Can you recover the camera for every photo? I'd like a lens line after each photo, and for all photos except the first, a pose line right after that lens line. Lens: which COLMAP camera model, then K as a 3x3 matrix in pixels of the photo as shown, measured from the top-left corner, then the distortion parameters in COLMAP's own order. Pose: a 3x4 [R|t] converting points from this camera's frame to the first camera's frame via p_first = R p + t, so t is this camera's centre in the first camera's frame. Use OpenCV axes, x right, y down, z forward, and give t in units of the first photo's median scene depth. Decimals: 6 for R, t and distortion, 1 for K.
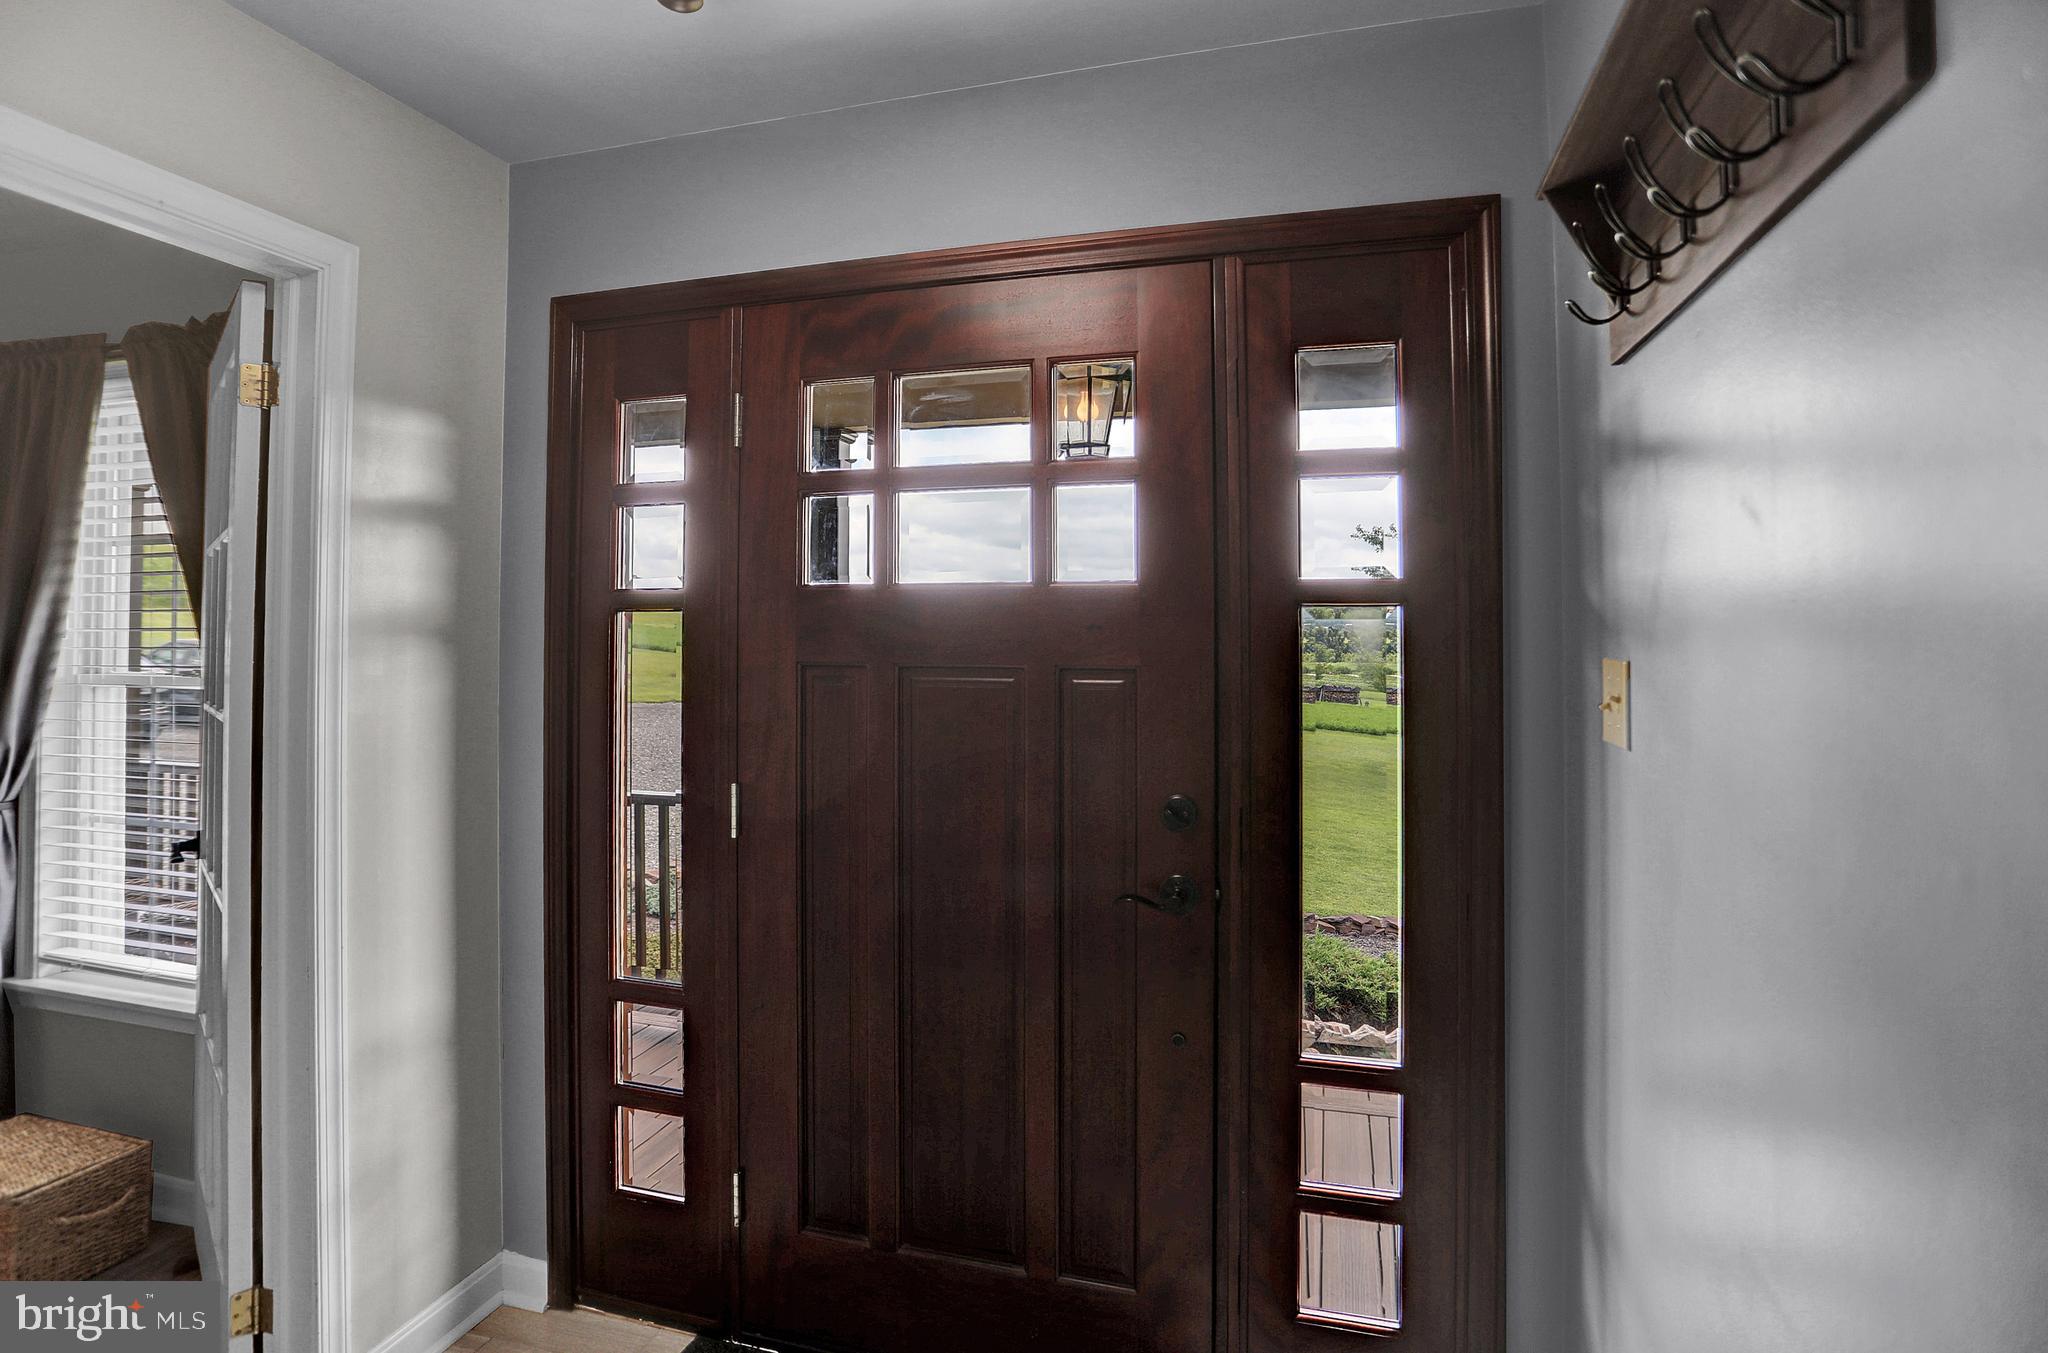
lens RADIAL K [[1027.6, 0, 1027.4], [0, 1027.6, 659.8], [0, 0, 1]] dist [-0.056942, 0.028717]
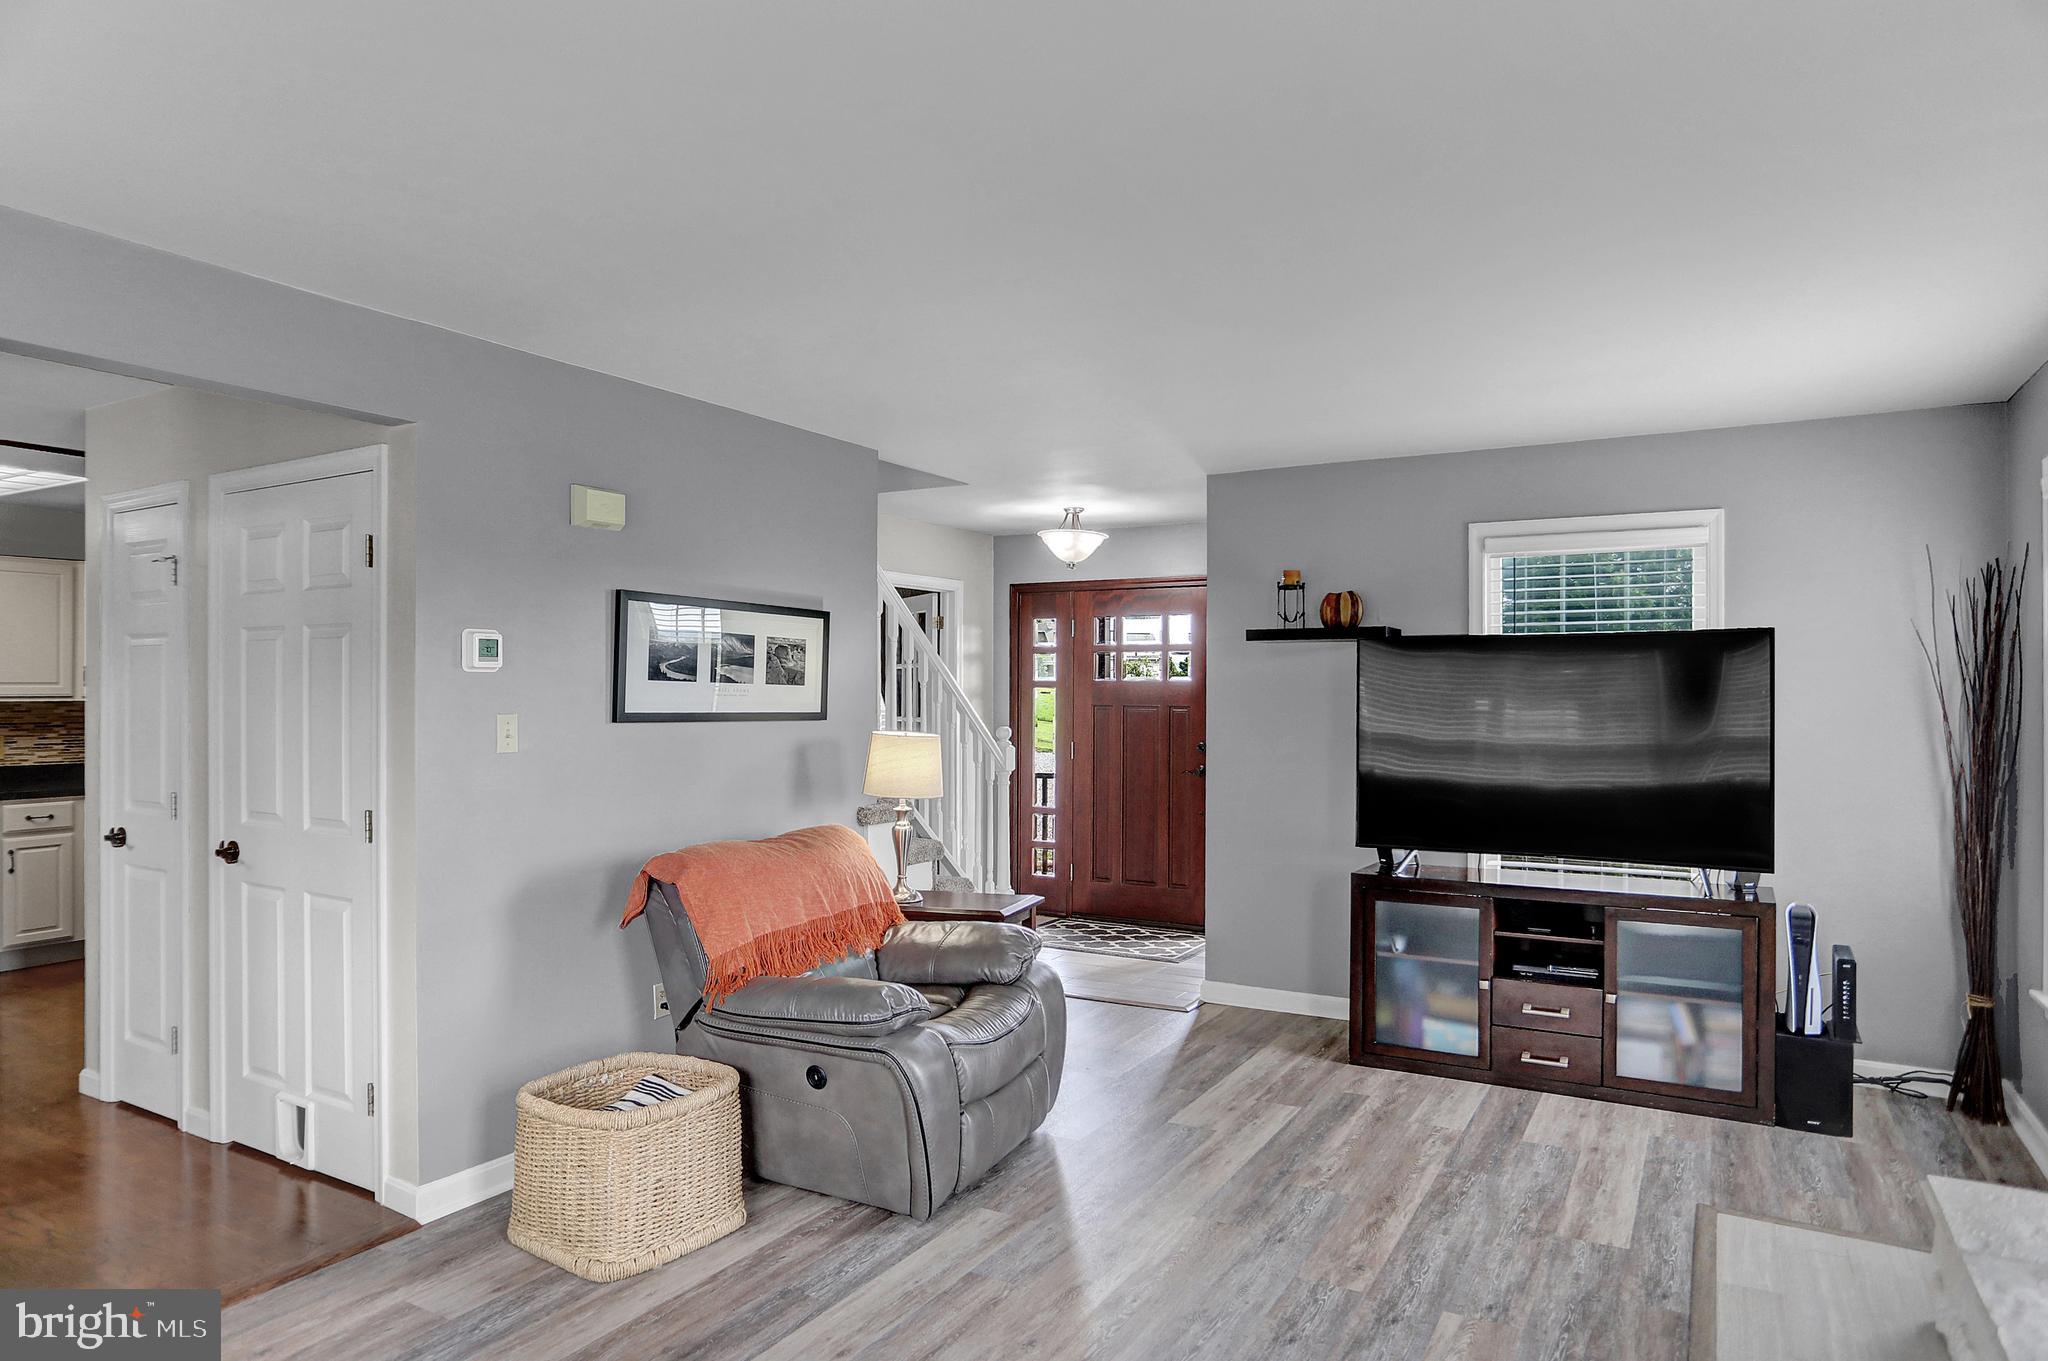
lens RADIAL K [[1249.0, 0, 1018.9], [0, 1249.0, 690.5], [0, 0, 1]] dist [-0.047759, 0.055934]
pose [[0.967917, -0.003085, -0.251252, 0.514010], [-0.000269, 0.999911, -0.013314, 0.009302], [0.251271, 0.012955, 0.967830, -2.725793]]
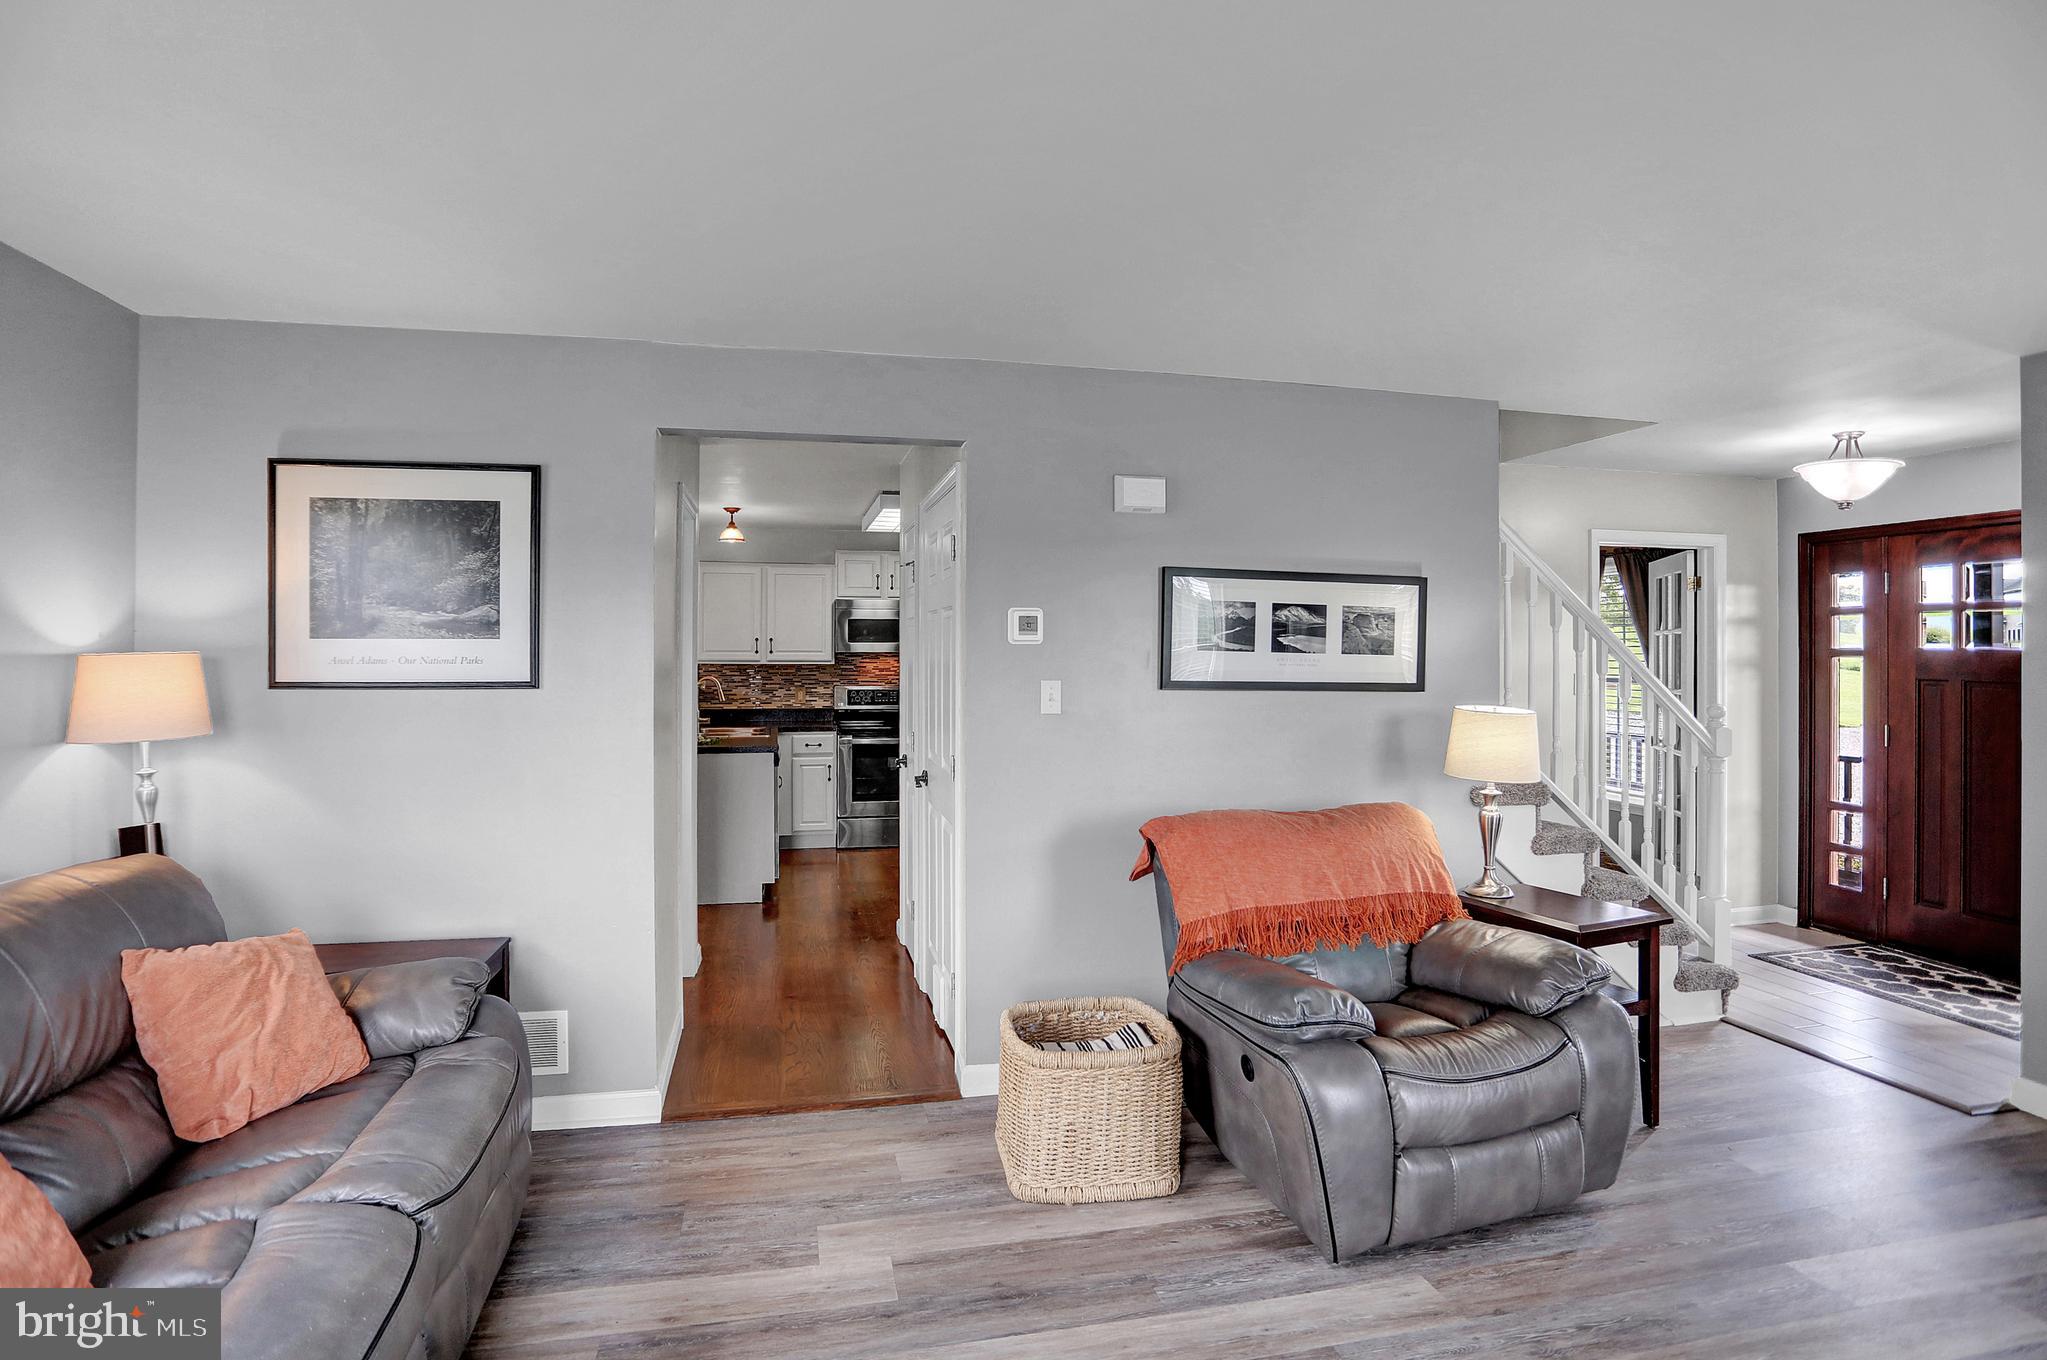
lens RADIAL K [[1048.5, 0, 992.9], [0, 1048.5, 643.5], [0, 0, 1]] dist [-0.065955, 0.028880]
pose [[0.475565, -0.012035, -0.879598, 0.848273], [-0.012546, 0.999712, -0.020461, -0.004771], [0.879591, 0.020765, 0.475277, -2.089994]]
